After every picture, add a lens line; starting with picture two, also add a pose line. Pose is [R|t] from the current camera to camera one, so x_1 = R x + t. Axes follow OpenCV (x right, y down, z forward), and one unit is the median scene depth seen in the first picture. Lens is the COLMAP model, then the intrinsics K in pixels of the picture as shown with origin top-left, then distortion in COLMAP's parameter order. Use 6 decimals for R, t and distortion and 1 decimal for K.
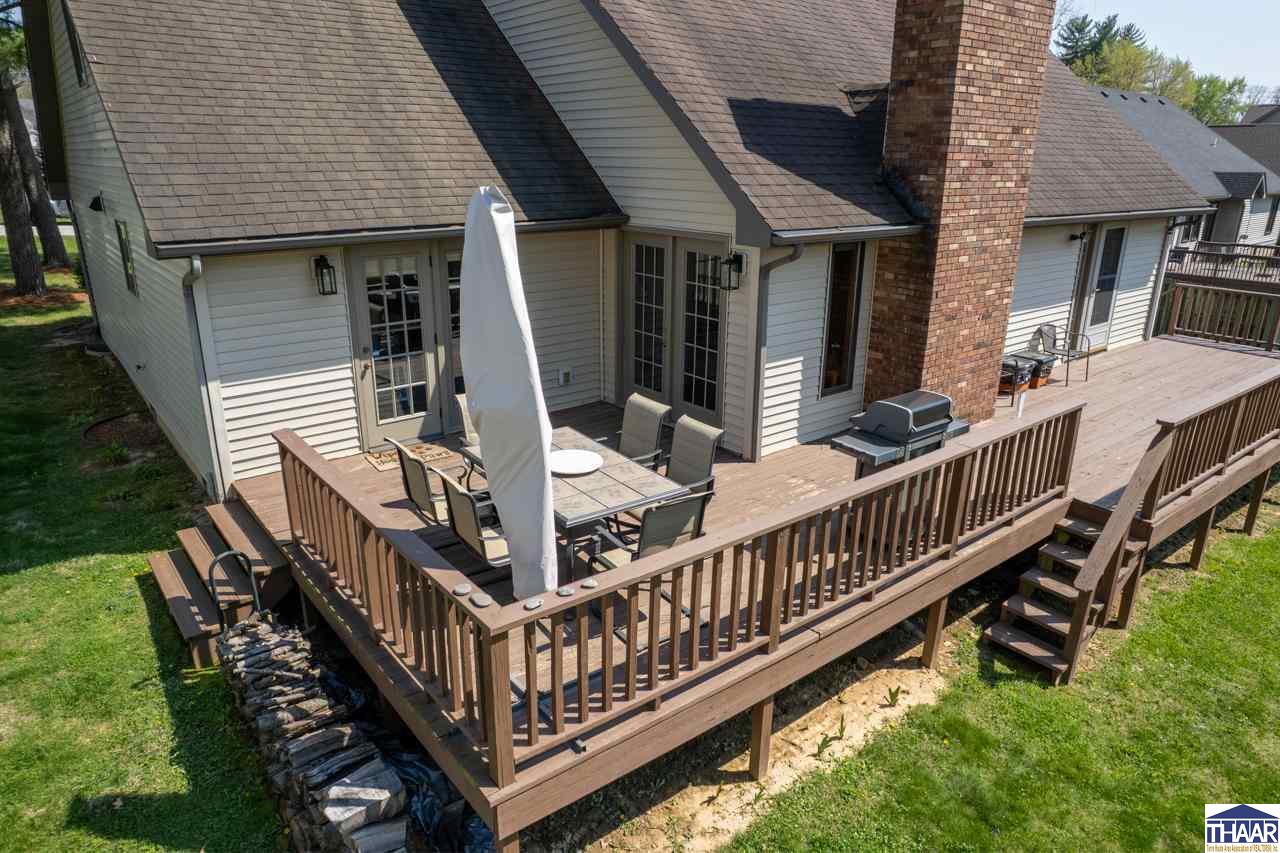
lens RADIAL K [[822.8, 0, 640.6], [0, 822.8, 429.8], [0, 0, 1]] dist [-0.061772, 0.052219]
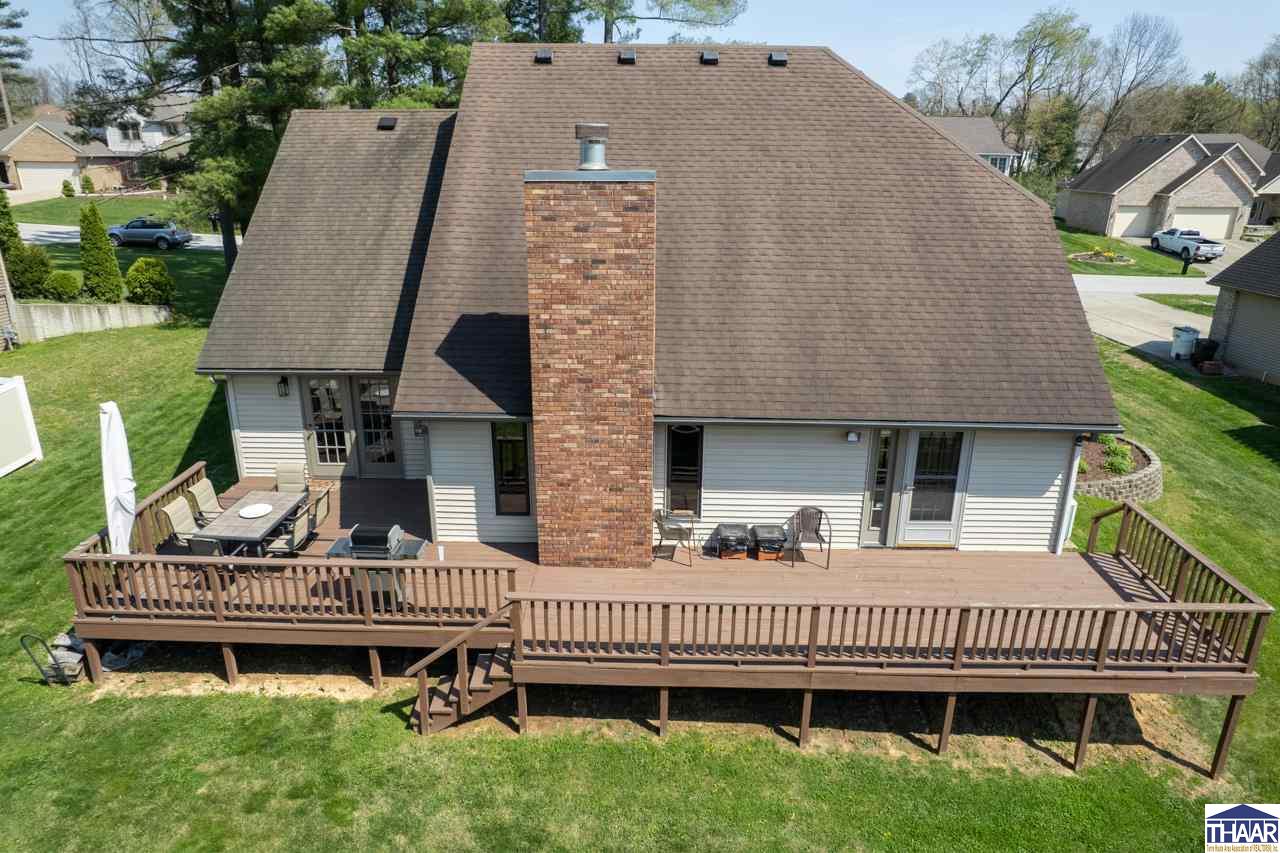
lens RADIAL K [[822.8, 0, 644.4], [0, 822.8, 427.7], [0, 0, 1]] dist [-0.061772, 0.052219]
pose [[0.762307, 0.202783, -0.614627, 1.329558], [-0.203973, 0.976528, 0.069202, -0.358450], [0.614233, 0.072614, 0.785777, -0.005942]]
